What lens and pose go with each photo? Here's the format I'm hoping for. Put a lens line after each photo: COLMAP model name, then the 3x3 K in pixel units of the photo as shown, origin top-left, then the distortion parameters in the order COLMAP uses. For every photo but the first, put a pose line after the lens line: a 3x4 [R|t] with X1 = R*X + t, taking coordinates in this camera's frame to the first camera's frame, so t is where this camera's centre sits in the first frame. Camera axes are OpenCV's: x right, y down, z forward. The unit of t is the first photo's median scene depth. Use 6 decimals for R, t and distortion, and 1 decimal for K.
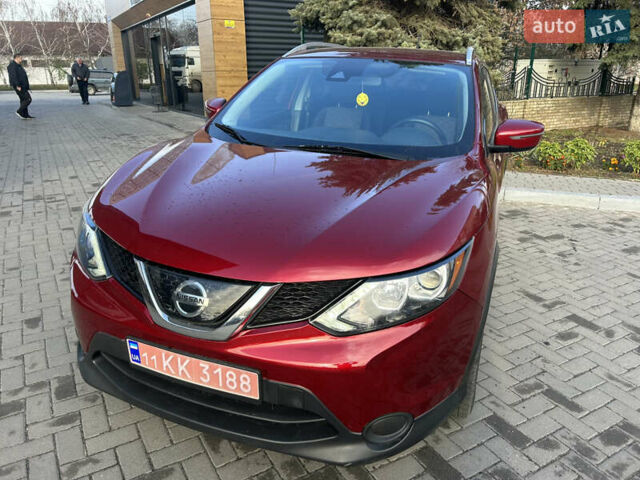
lens RADIAL K [[477.5, 0, 325.5], [0, 477.5, 237.0], [0, 0, 1]] dist [0.053778, -0.057742]
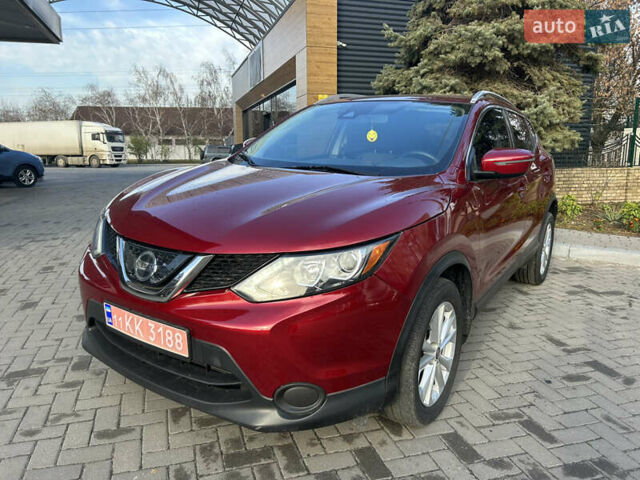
lens RADIAL K [[477.5, 0, 325.3], [0, 477.5, 238.2], [0, 0, 1]] dist [0.053778, -0.057742]
pose [[0.973909, 0.041010, -0.223202, 0.222113], [-0.073737, 0.987356, -0.140326, 0.102959], [0.214625, 0.153123, 0.964619, -0.039293]]
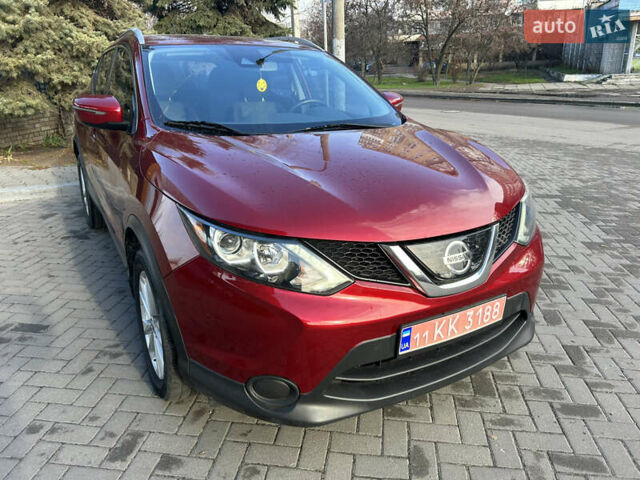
lens RADIAL K [[477.5, 0, 320.2], [0, 477.5, 233.7], [0, 0, 1]] dist [0.053778, -0.057742]
pose [[0.630948, -0.276277, 0.724966, -0.656823], [0.278602, 0.952801, 0.120631, -0.073801], [-0.724076, 0.125864, 0.678139, 0.255251]]
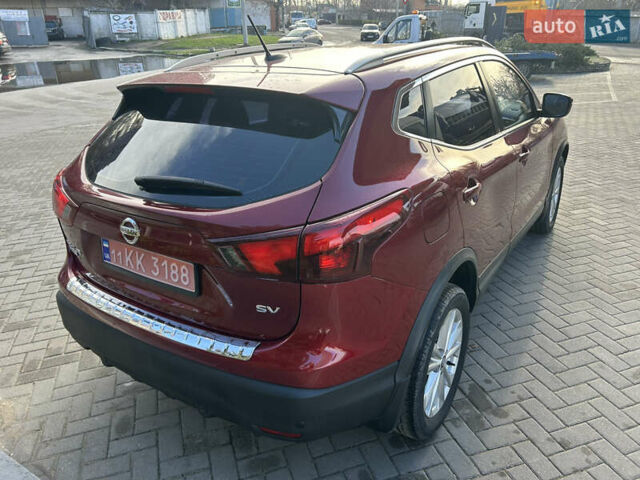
lens RADIAL K [[477.5, 0, 322.8], [0, 477.5, 238.7], [0, 0, 1]] dist [0.053778, -0.057742]
pose [[-0.976859, -0.083055, 0.197098, 0.032297], [0.076149, 0.726084, 0.683376, -0.842593], [-0.199868, 0.682572, -0.702957, 2.138011]]
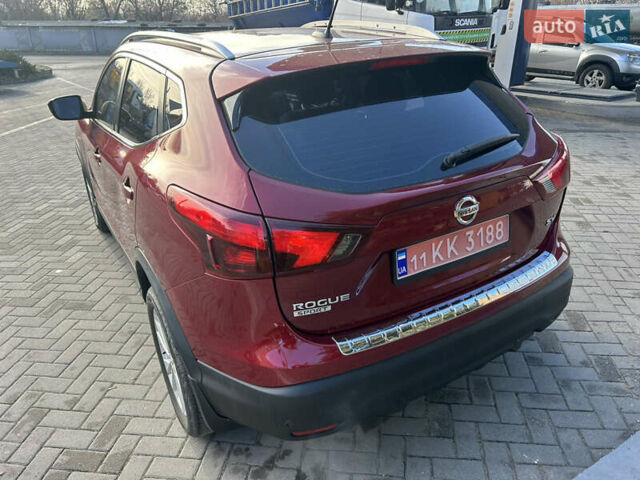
lens RADIAL K [[477.5, 0, 320.0], [0, 477.5, 238.4], [0, 0, 1]] dist [0.053778, -0.057742]
pose [[-0.633174, 0.317337, -0.705965, 0.851424], [-0.246385, 0.782009, 0.572500, -0.716187], [0.733747, 0.536431, -0.416961, 1.895515]]
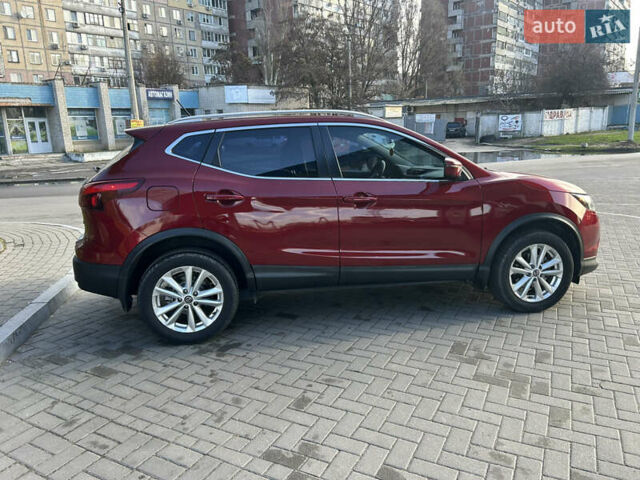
lens RADIAL K [[477.5, 0, 320.2], [0, 477.5, 245.6], [0, 0, 1]] dist [0.053778, -0.057742]
pose [[-0.527851, -0.191316, 0.827509, -1.081745], [0.300592, 0.869161, 0.392687, -0.673152], [-0.794366, 0.456023, -0.401280, 1.877888]]
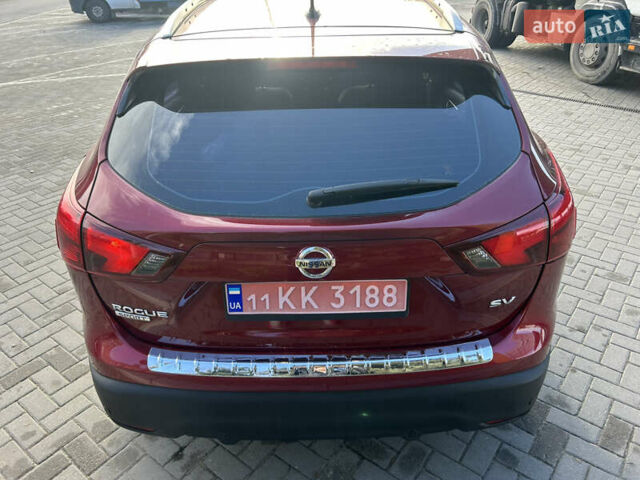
lens RADIAL K [[477.5, 0, 318.3], [0, 477.5, 234.5], [0, 0, 1]] dist [0.053778, -0.057742]
pose [[-0.933891, 0.161674, -0.318919, 0.498187], [-0.136426, 0.663344, 0.735774, -0.811746], [0.330509, 0.730641, -0.597434, 2.016792]]
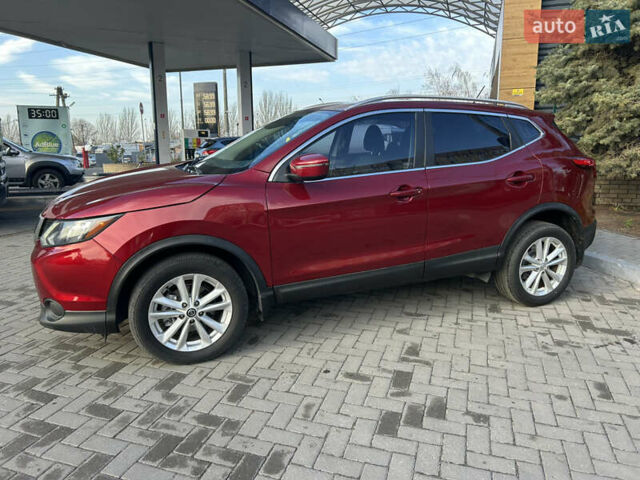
lens RADIAL K [[477.5, 0, 320.1], [0, 477.5, 234.2], [0, 0, 1]] dist [0.053778, -0.057742]
pose [[0.662185, 0.126870, -0.738522, 1.088994], [-0.236788, 0.970491, -0.045593, -0.007339], [0.710945, 0.205064, 0.672686, 0.247716]]
